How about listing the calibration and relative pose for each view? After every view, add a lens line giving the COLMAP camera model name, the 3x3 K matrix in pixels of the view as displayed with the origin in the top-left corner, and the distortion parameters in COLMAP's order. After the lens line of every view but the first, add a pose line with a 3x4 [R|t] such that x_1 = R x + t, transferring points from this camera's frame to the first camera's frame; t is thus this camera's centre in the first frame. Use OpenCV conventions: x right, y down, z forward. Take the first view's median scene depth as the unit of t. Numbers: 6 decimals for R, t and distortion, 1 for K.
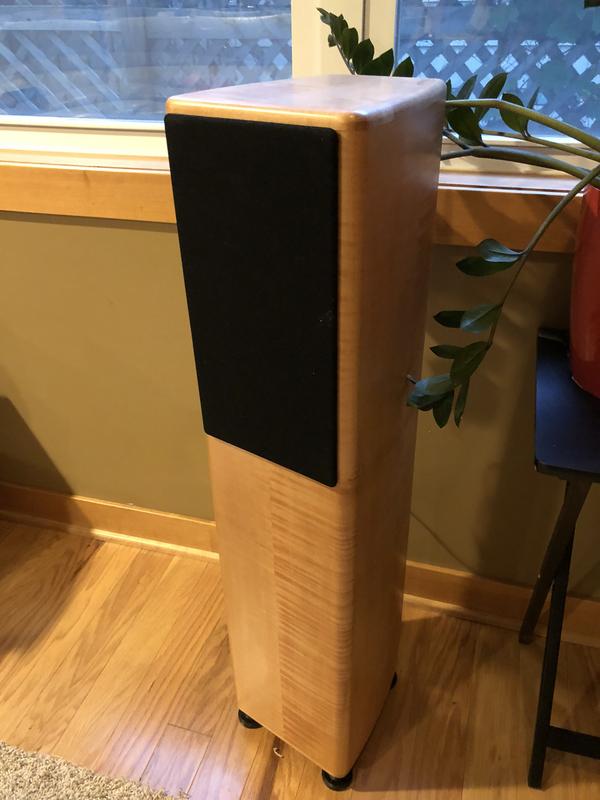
lens RADIAL K [[647.4, 0, 302.5], [0, 647.4, 401.3], [0, 0, 1]] dist [0.036060, 0.000674]
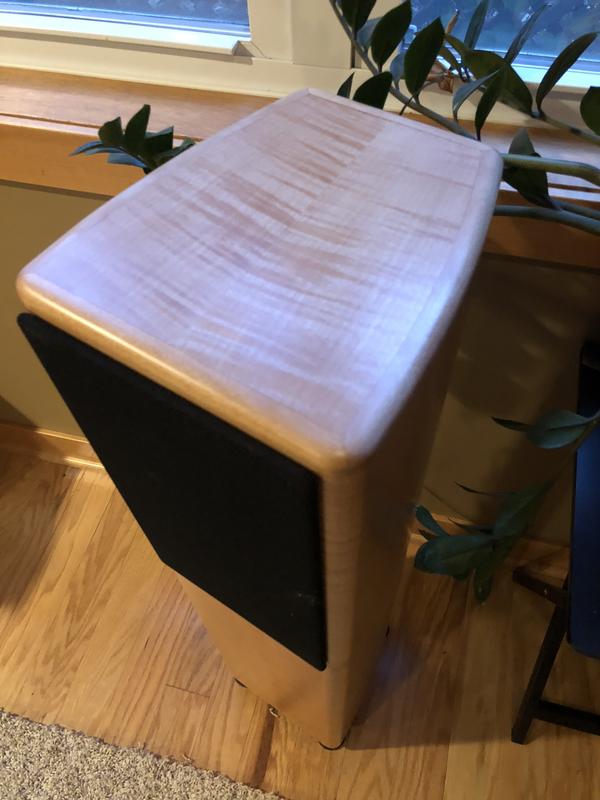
lens RADIAL K [[647.4, 0, 298.0], [0, 647.4, 399.4], [0, 0, 1]] dist [0.036060, 0.000674]
pose [[0.999319, -0.036908, 0.000446, 0.017781], [0.033765, 0.918953, 0.392918, -0.311866], [-0.014912, -0.392636, 0.919573, 0.225661]]
